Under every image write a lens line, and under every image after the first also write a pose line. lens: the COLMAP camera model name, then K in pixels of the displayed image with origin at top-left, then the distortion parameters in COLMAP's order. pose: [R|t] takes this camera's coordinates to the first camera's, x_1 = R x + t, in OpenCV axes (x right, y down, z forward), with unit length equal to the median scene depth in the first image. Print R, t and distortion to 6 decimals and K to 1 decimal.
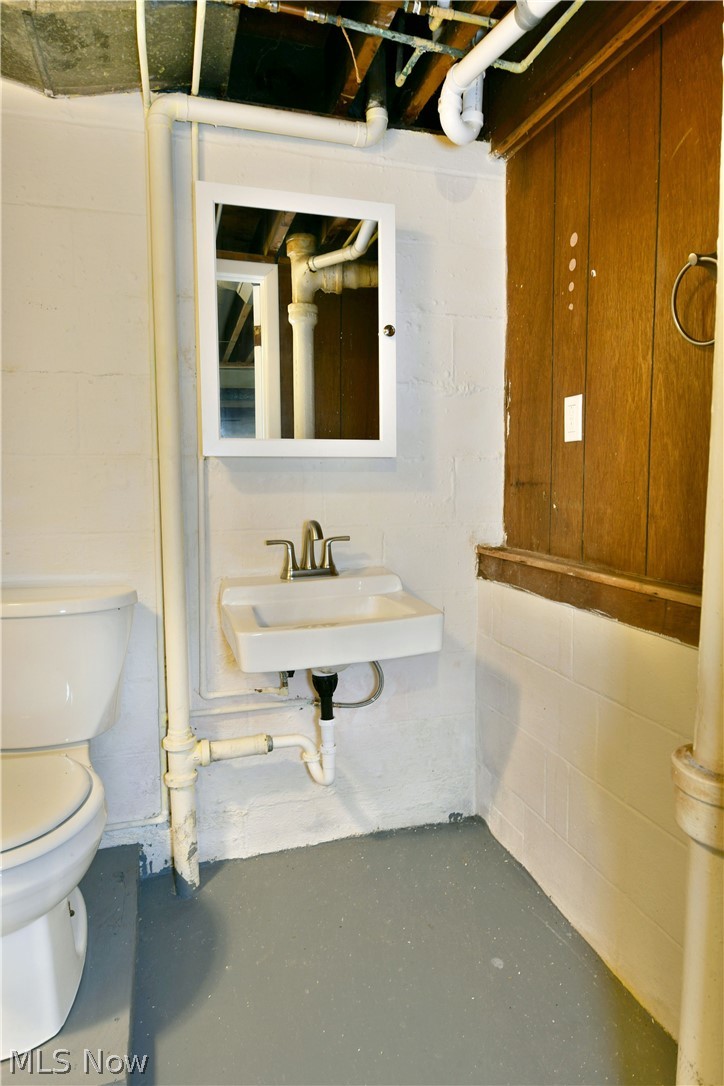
lens RADIAL K [[669.5, 0, 363.5], [0, 669.5, 543.4], [0, 0, 1]] dist [-0.010371, -0.007112]
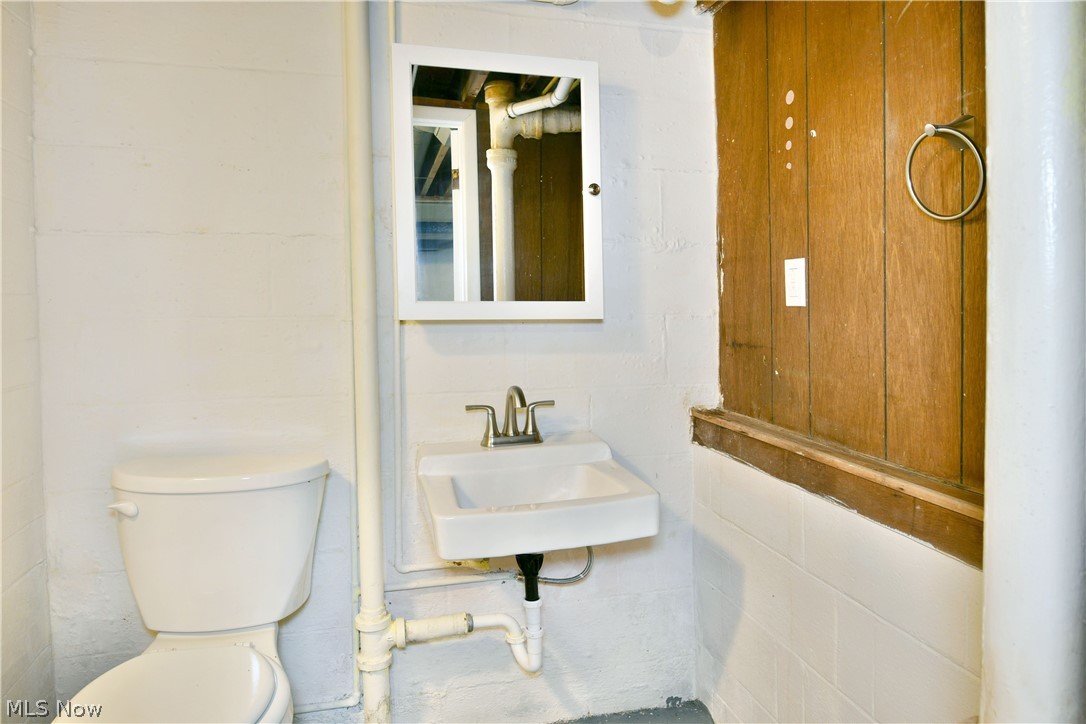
lens RADIAL K [[669.5, 0, 538.5], [0, 669.5, 290.7], [0, 0, 1]] dist [-0.010371, -0.007112]
pose [[0.999392, -0.014101, -0.031886, -0.011045], [0.011489, 0.996674, -0.080676, -0.091273], [0.032918, 0.080260, 0.996230, 0.057338]]
